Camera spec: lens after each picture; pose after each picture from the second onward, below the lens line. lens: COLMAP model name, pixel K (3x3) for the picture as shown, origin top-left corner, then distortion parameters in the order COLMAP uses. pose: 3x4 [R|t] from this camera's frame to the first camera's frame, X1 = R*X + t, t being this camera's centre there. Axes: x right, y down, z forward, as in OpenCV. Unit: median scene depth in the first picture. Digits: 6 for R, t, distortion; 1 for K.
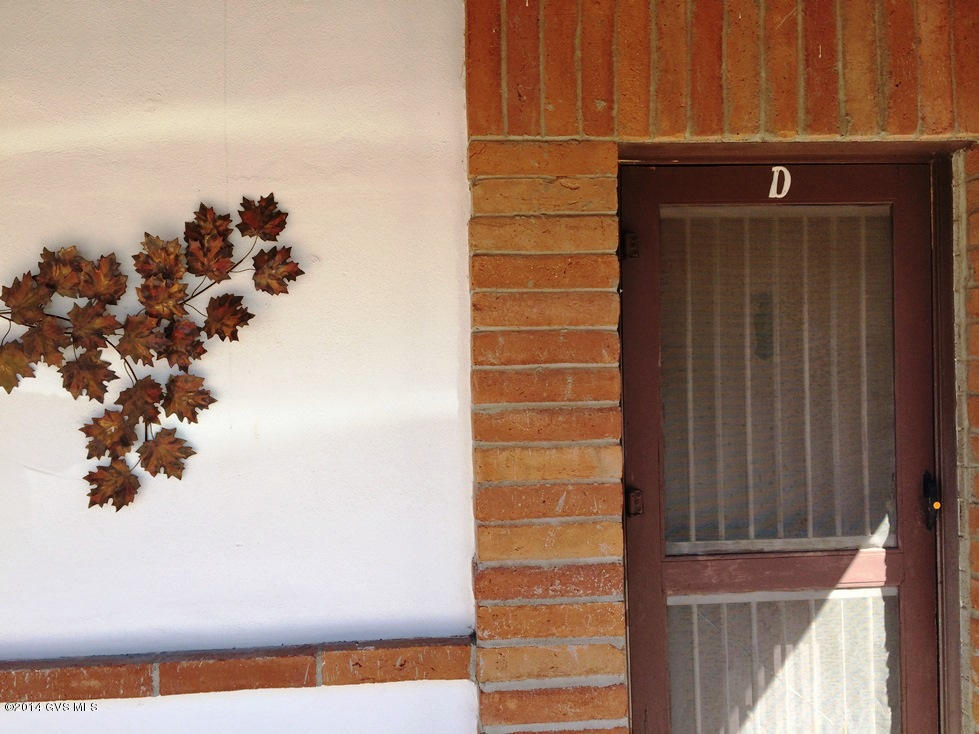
lens RADIAL K [[861.4, 0, 489.0], [0, 861.4, 367.4], [0, 0, 1]] dist [0.088992, -0.119789]
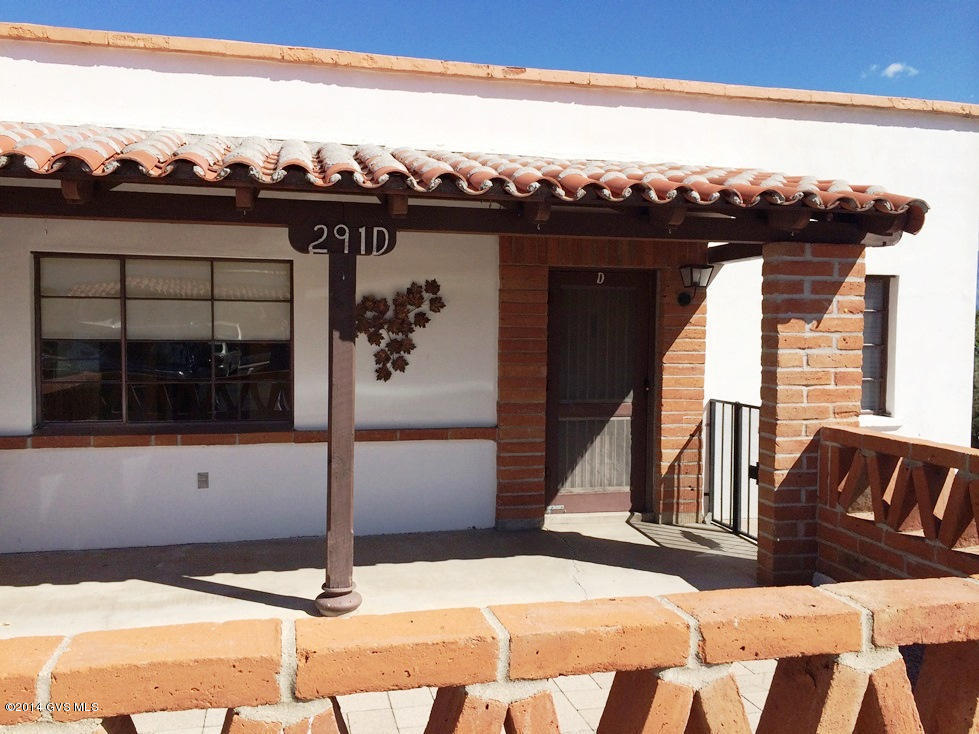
lens RADIAL K [[861.4, 0, 476.0], [0, 861.4, 365.7], [0, 0, 1]] dist [0.088992, -0.119789]
pose [[0.990718, 0.023069, 0.133965, -0.510318], [-0.028940, 0.998696, 0.042048, -0.029538], [-0.132820, -0.045534, 0.990094, -2.019335]]
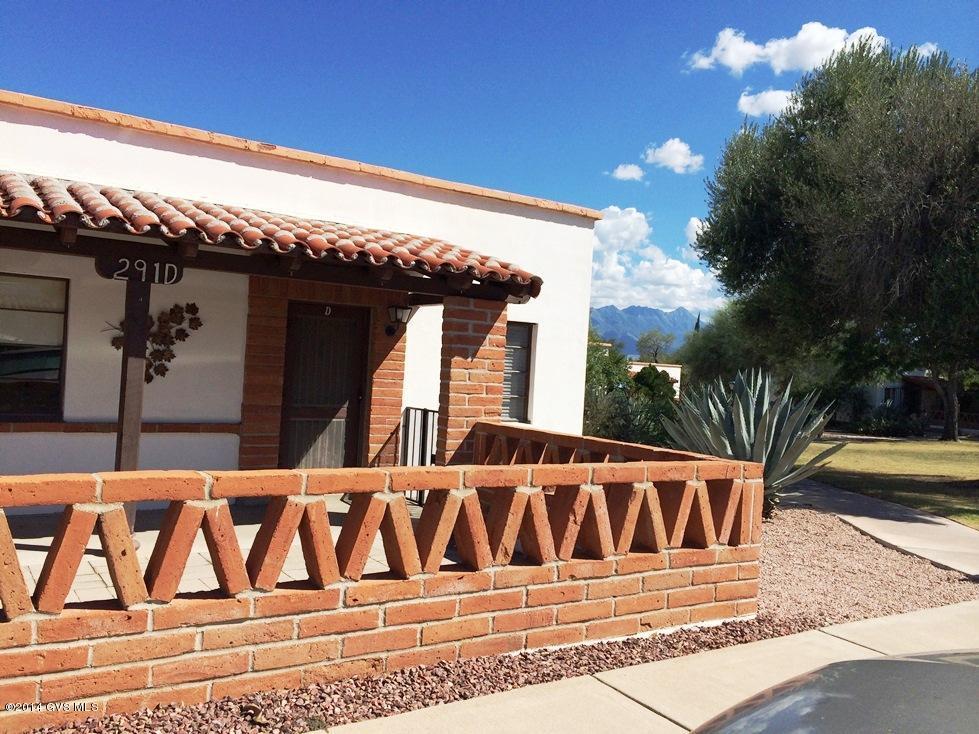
lens RADIAL K [[861.4, 0, 483.1], [0, 861.4, 363.6], [0, 0, 1]] dist [0.088992, -0.119789]
pose [[0.885439, 0.071267, 0.459258, -0.860767], [-0.073927, 0.997189, -0.012213, 0.015597], [-0.458837, -0.023138, 0.888219, -2.932571]]
